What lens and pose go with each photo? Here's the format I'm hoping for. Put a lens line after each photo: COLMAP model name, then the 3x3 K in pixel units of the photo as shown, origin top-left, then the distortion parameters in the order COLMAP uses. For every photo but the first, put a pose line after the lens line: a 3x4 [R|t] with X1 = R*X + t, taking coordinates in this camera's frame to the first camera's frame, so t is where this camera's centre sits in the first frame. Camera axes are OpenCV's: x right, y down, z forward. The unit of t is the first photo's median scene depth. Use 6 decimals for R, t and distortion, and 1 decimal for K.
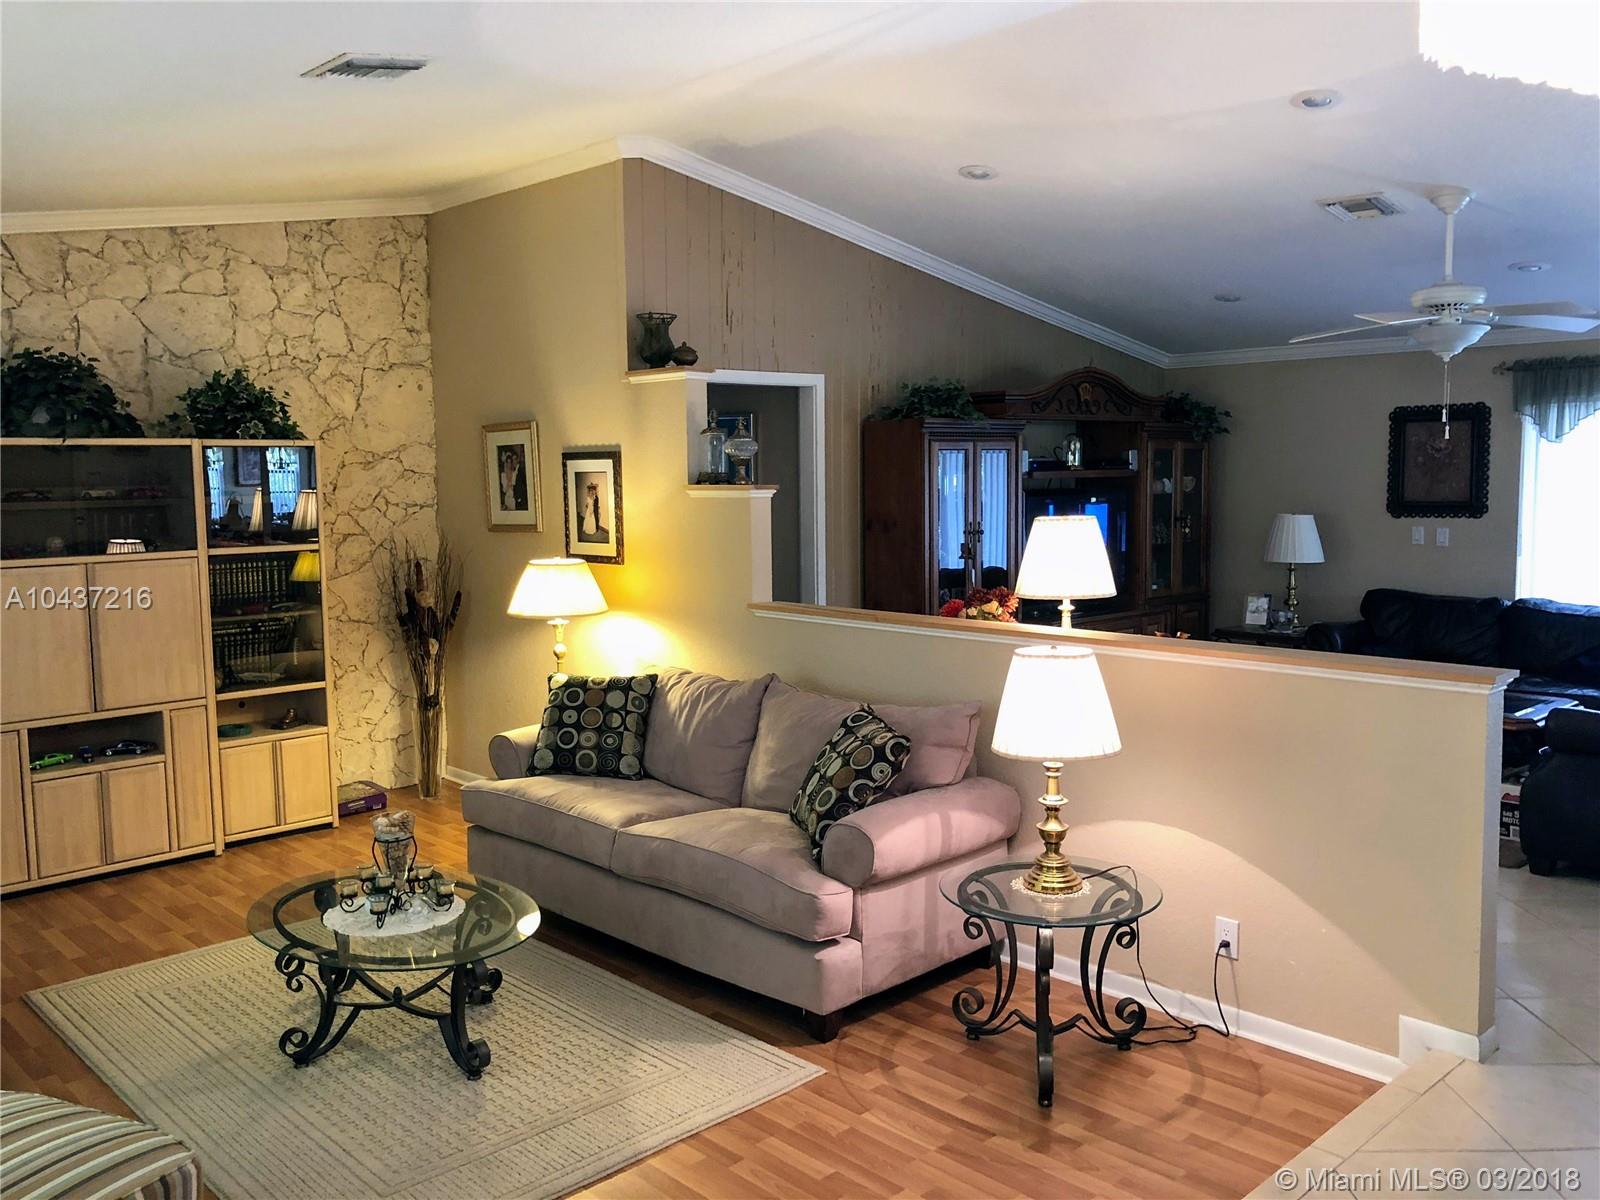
lens RADIAL K [[1308.4, 0, 801.5], [0, 1308.4, 603.0], [0, 0, 1]] dist [0.042630, -0.058366]
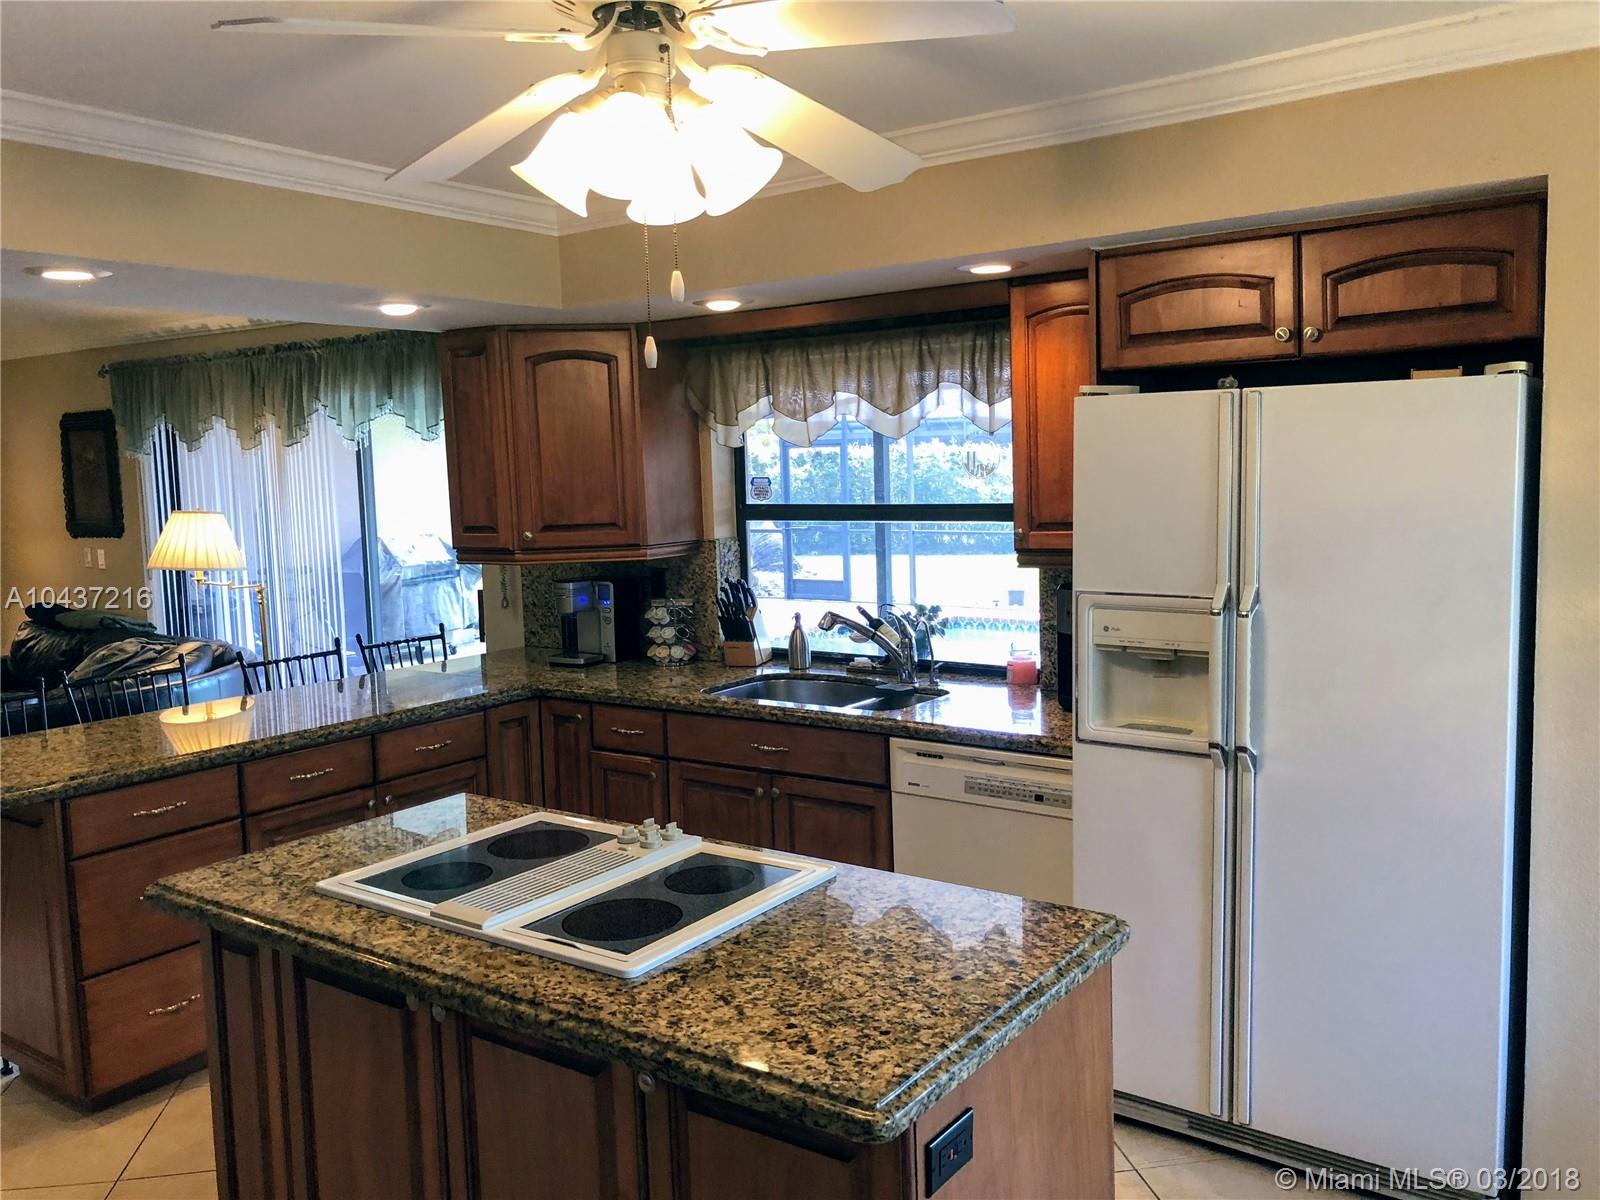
lens RADIAL K [[1308.4, 0, 808.5], [0, 1308.4, 587.6], [0, 0, 1]] dist [0.042630, -0.058366]
pose [[0.982462, -0.030195, 0.184004, 1.033718], [0.031549, 0.999492, -0.004434, -0.014711], [-0.183777, 0.010161, 0.982915, 0.035726]]
